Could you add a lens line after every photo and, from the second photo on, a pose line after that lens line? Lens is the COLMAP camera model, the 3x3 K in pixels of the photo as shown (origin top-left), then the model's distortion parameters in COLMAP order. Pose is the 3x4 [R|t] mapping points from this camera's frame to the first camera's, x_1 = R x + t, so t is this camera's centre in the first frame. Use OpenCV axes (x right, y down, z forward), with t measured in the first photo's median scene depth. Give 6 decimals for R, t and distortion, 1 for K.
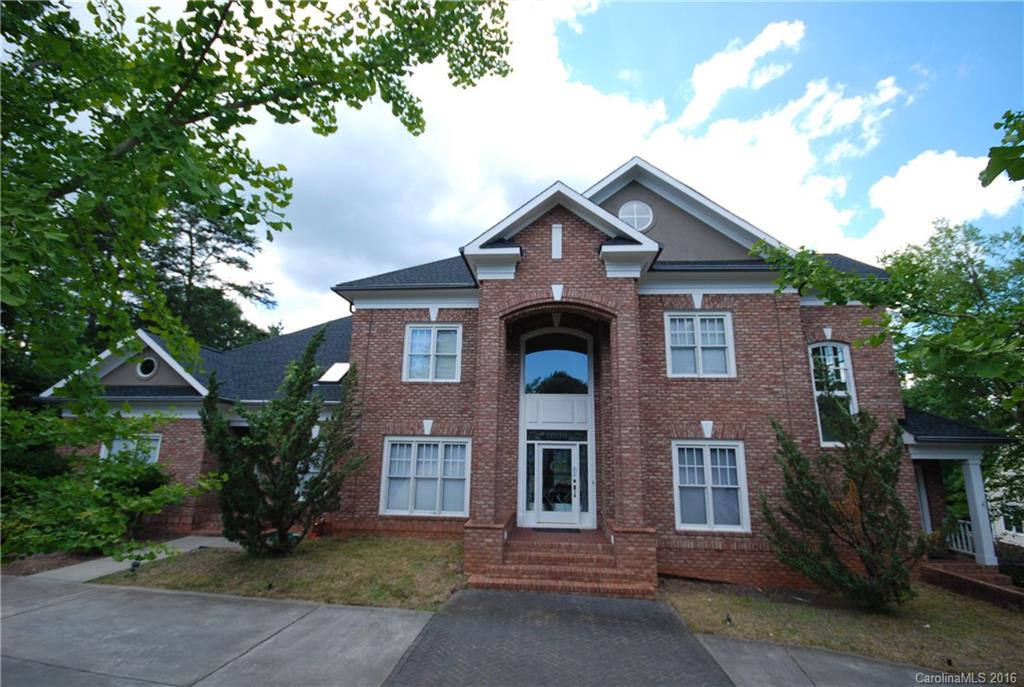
lens RADIAL K [[443.1, 0, 522.4], [0, 443.1, 346.9], [0, 0, 1]] dist [0.018583, -0.015300]
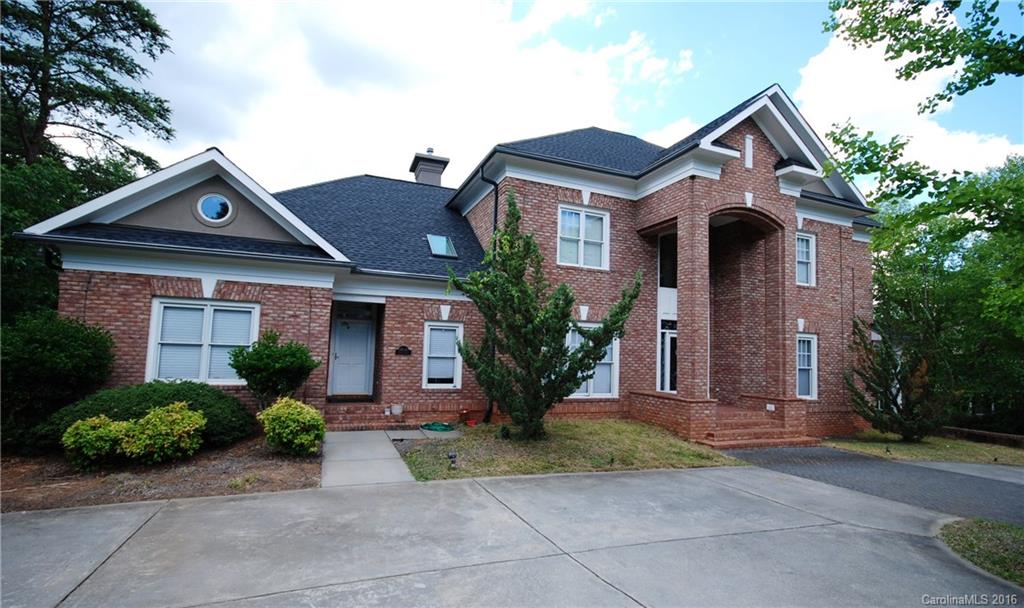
lens RADIAL K [[450.9, 0, 512.0], [0, 450.9, 308.2], [0, 0, 1]] dist [-0.000344, 0.000027]
pose [[0.896179, 0.057804, 0.439911, -0.908287], [-0.114360, 0.988071, 0.103142, 0.096459], [-0.428701, -0.142742, 0.892099, 0.193111]]
